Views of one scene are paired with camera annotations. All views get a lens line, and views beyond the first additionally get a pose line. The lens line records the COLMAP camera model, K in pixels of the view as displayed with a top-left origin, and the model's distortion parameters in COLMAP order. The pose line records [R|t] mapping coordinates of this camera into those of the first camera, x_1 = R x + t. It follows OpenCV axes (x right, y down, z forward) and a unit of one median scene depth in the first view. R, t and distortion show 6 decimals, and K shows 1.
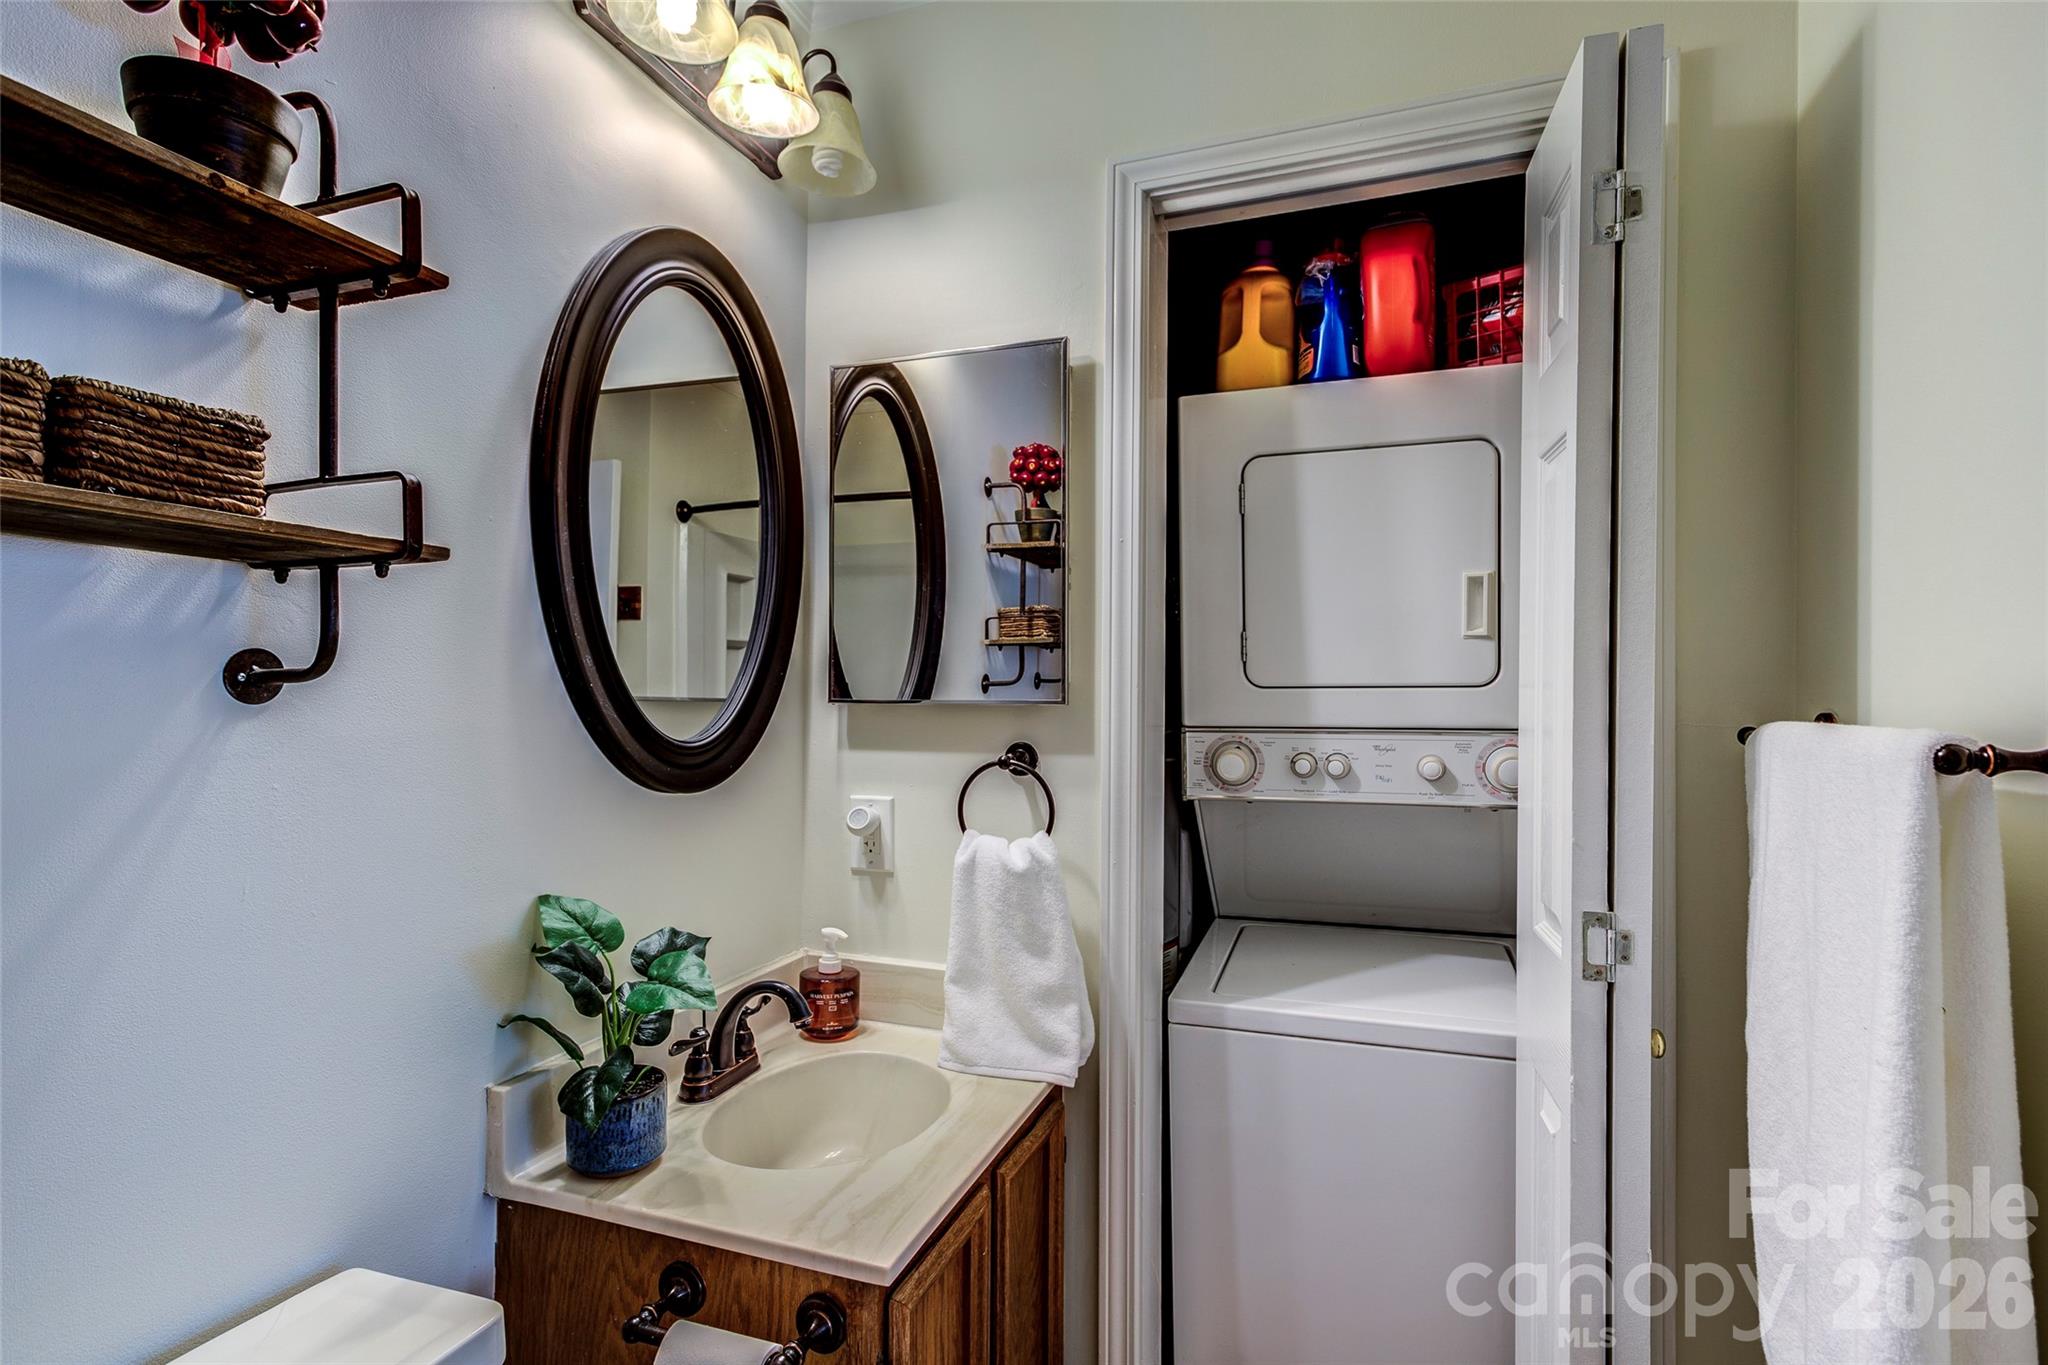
lens RADIAL K [[1018.2, 0, 1013.9], [0, 1018.2, 688.6], [0, 0, 1]] dist [0.002885, 0.005003]
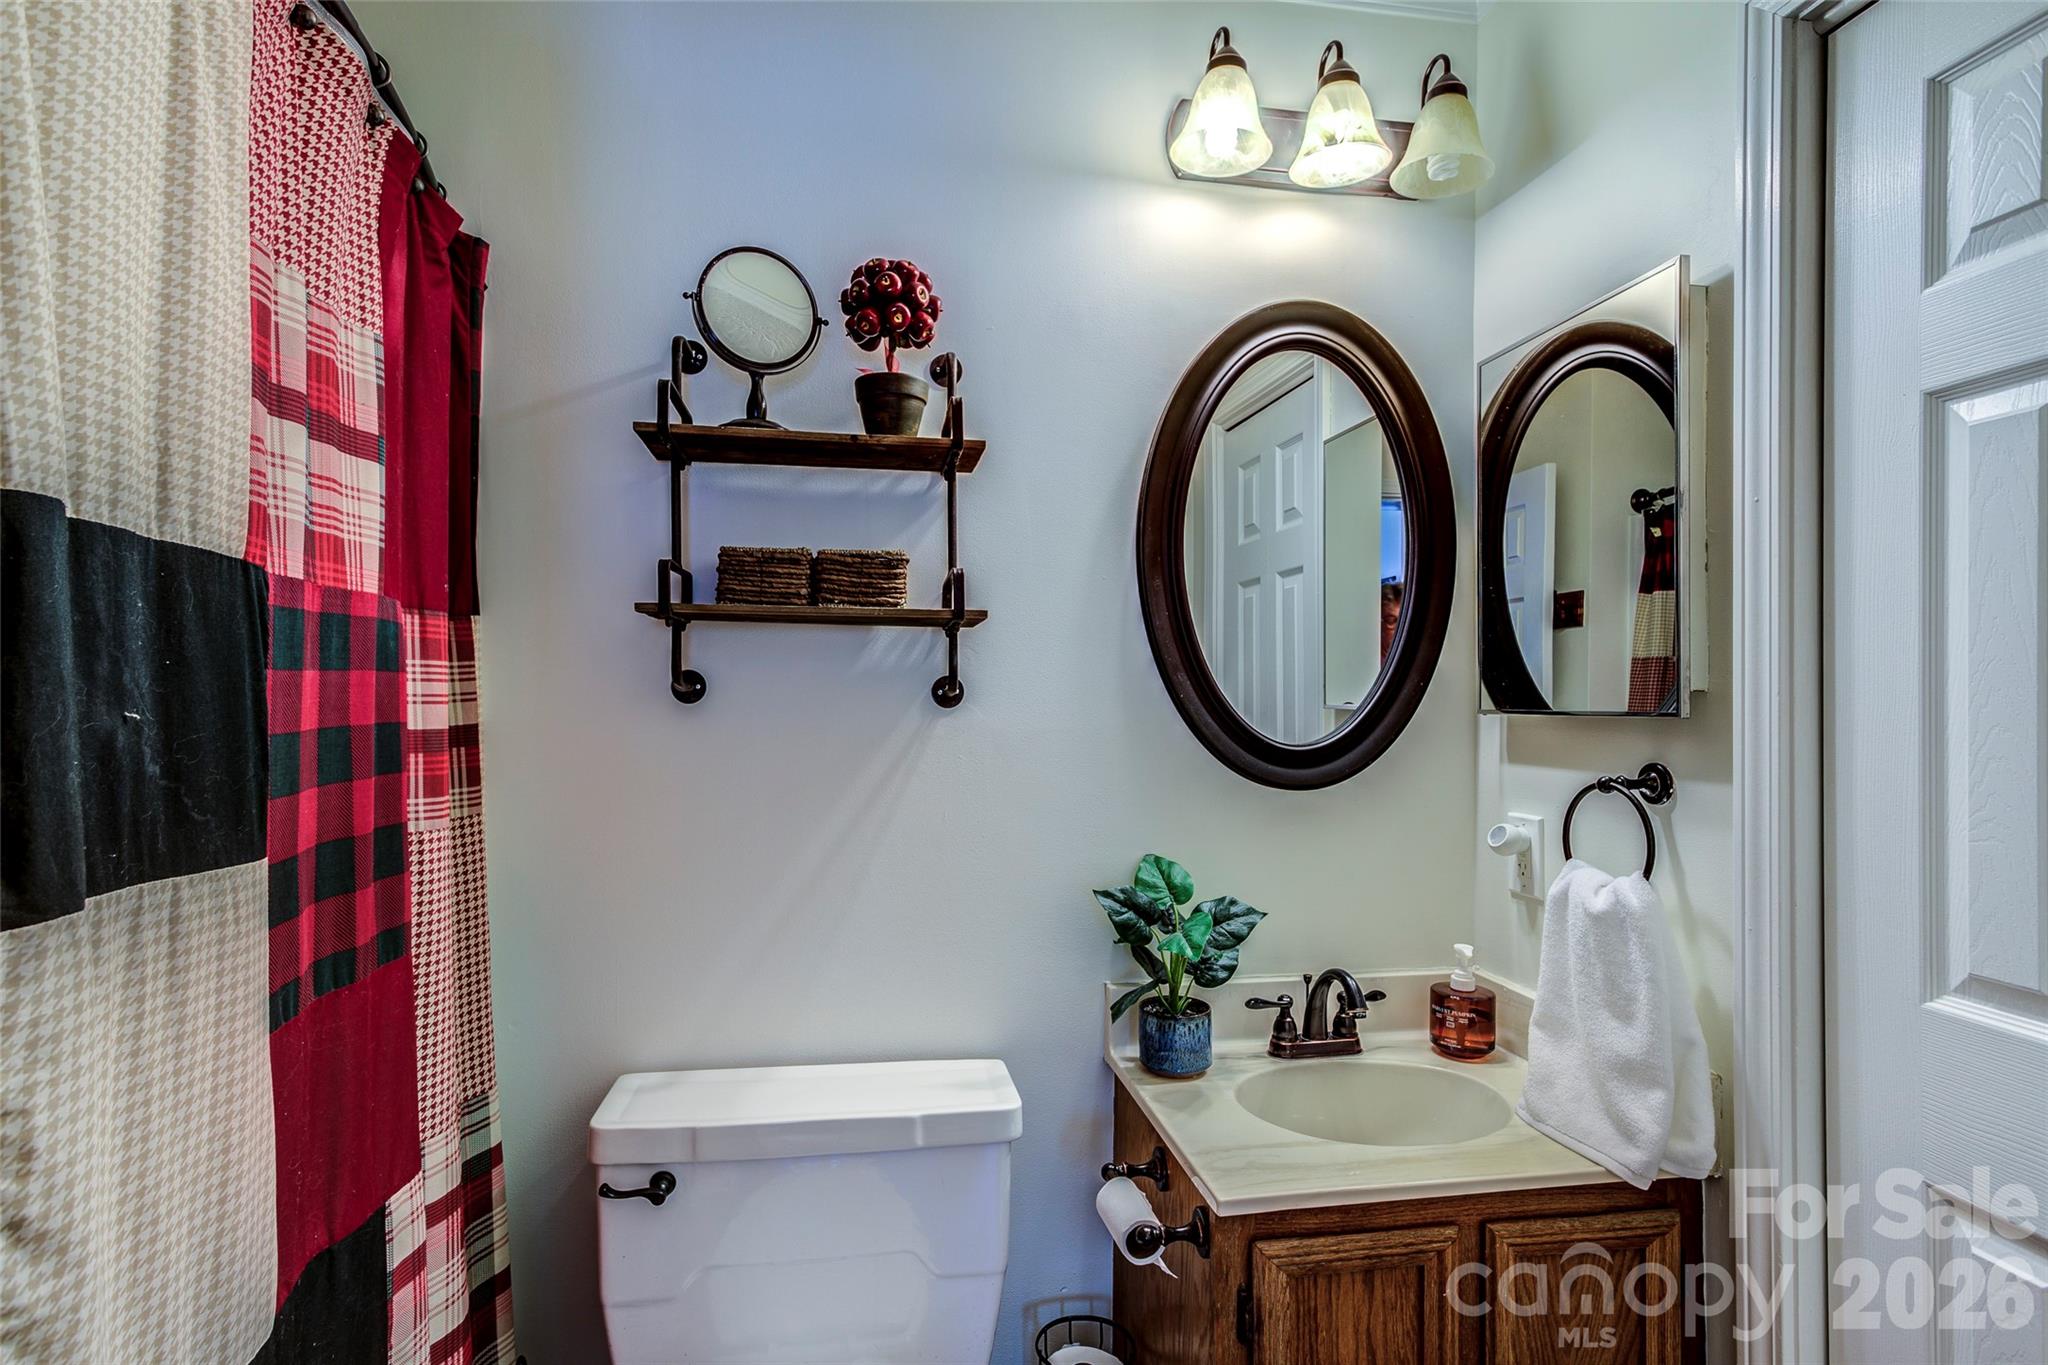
lens RADIAL K [[1018.2, 0, 980.2], [0, 1018.2, 701.2], [0, 0, 1]] dist [0.002885, 0.005003]
pose [[0.481157, 0.000833, -0.876634, 0.504663], [0.001403, 0.999998, 0.001720, -0.000101], [0.876633, -0.002057, 0.481154, 0.139109]]
